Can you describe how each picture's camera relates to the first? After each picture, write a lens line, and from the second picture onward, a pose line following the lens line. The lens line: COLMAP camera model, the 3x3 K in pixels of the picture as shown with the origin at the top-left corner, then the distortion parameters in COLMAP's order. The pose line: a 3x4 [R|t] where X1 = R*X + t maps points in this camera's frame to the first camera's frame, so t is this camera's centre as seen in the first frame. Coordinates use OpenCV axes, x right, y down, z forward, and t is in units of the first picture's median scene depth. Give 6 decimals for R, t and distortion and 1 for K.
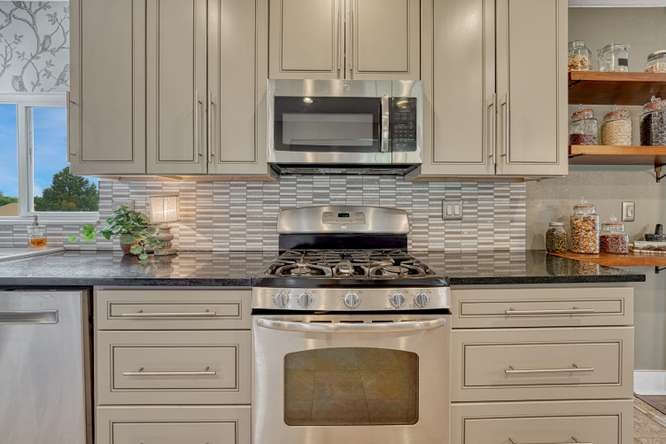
lens RADIAL K [[282.3, 0, 332.7], [0, 282.3, 209.2], [0, 0, 1]] dist [-0.020706, 0.008198]
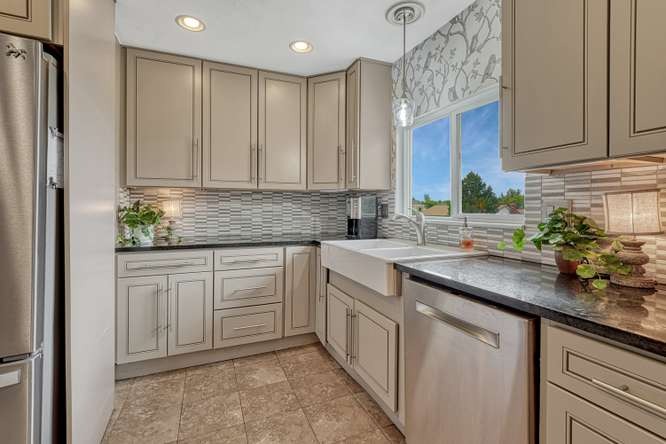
lens RADIAL K [[282.3, 0, 332.7], [0, 282.3, 209.2], [0, 0, 1]] dist [-0.020706, 0.008198]
pose [[0.375461, 0.003543, -0.926832, -0.290647], [-0.008401, 0.999965, 0.000419, -0.002208], [0.926800, 0.007629, 0.375477, 0.163346]]
